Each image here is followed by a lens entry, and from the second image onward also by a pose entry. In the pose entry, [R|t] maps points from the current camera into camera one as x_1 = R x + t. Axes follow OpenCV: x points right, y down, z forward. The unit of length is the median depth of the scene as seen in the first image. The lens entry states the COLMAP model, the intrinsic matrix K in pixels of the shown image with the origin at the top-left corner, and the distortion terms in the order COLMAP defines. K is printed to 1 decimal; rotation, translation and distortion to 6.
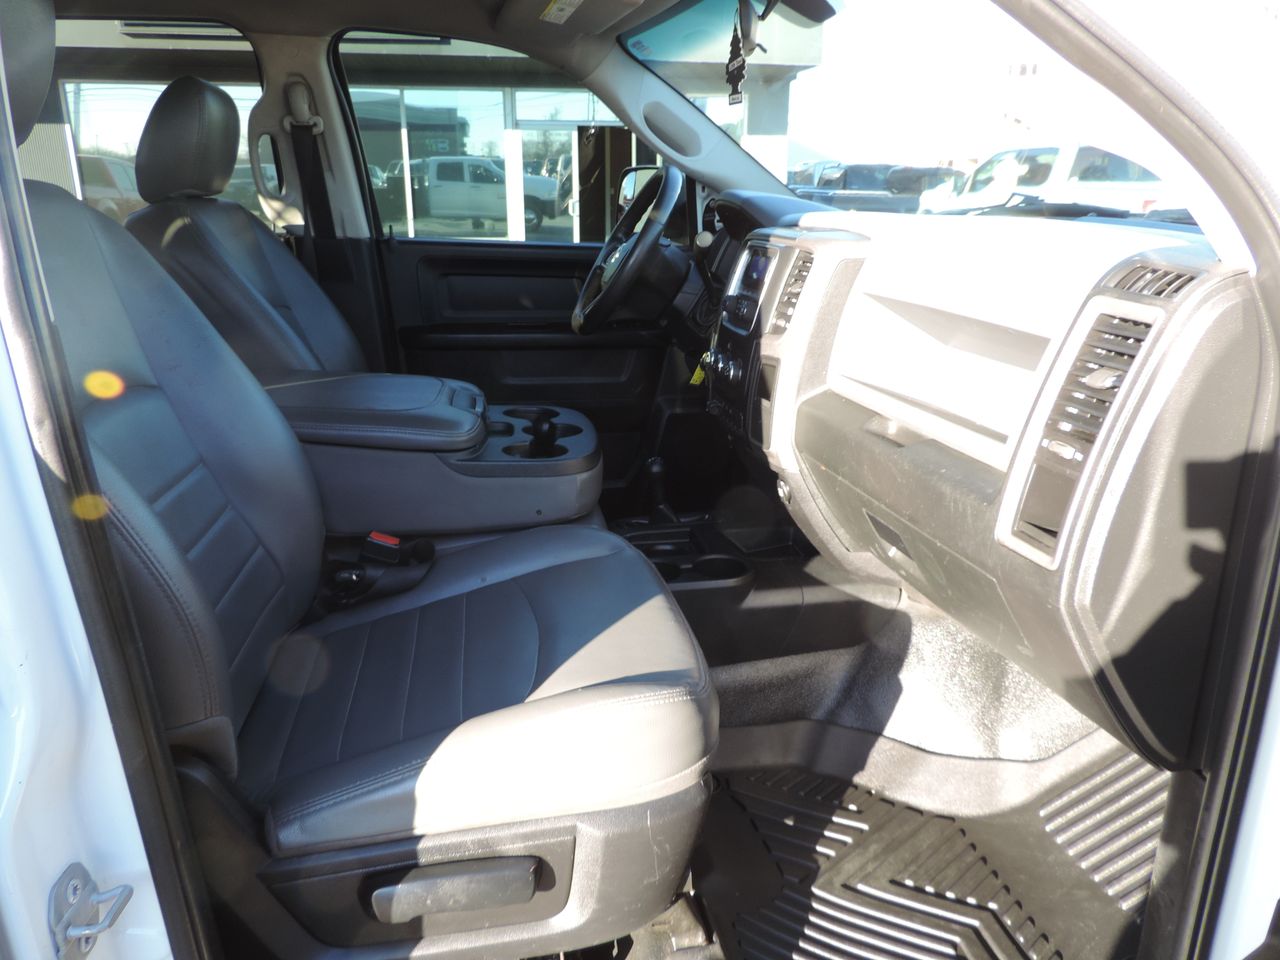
lens RADIAL K [[908.2, 0, 651.9], [0, 908.2, 480.4], [0, 0, 1]] dist [-0.017437, -0.002522]
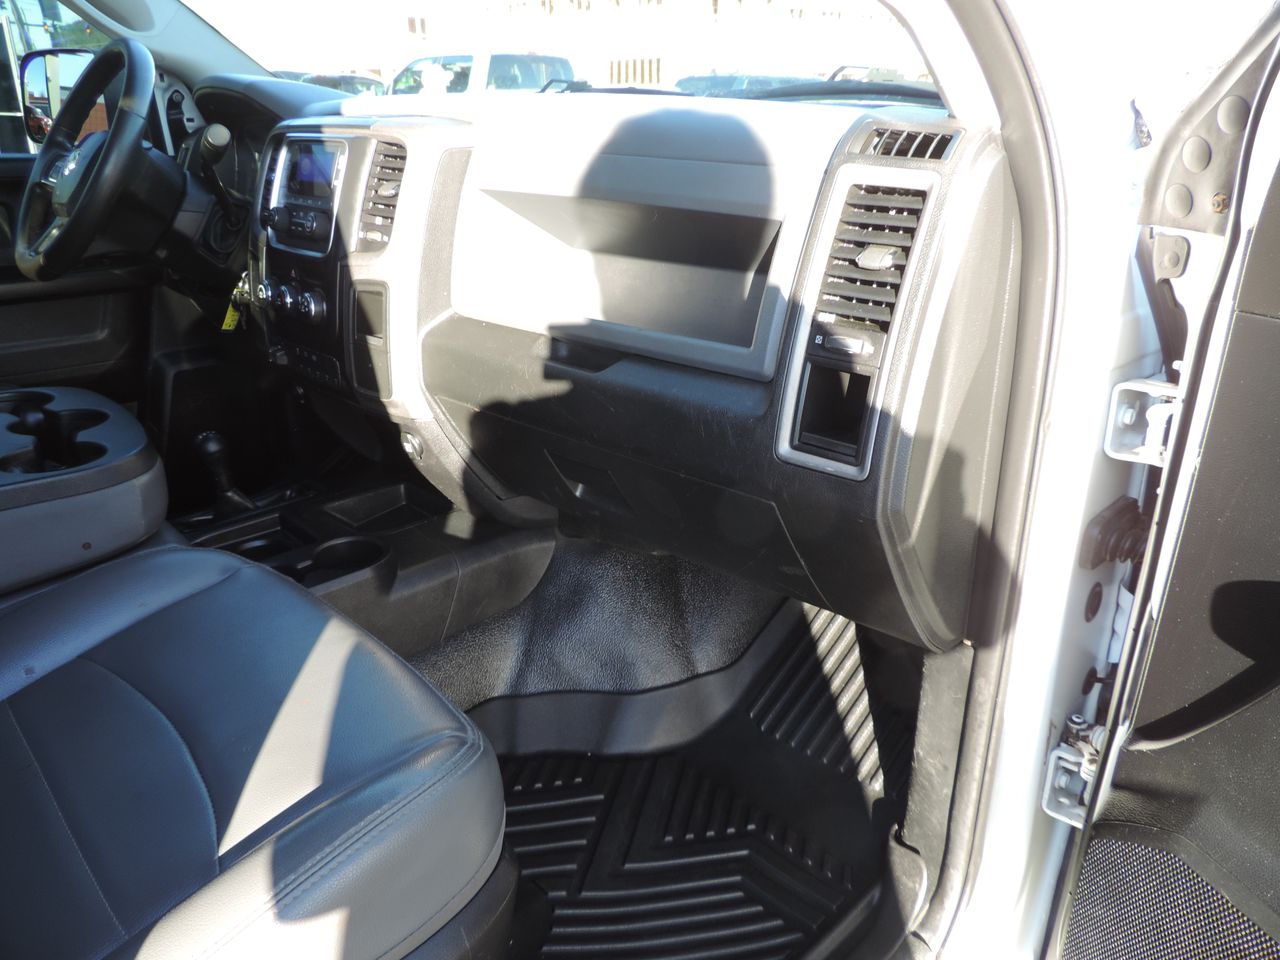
lens RADIAL K [[908.2, 0, 651.9], [0, 908.2, 480.4], [0, 0, 1]] dist [-0.017437, -0.002522]
pose [[0.829740, -0.211159, 0.516665, -0.104497], [0.165793, 0.977138, 0.133098, -0.030269], [-0.532958, -0.024777, 0.845779, 0.196309]]
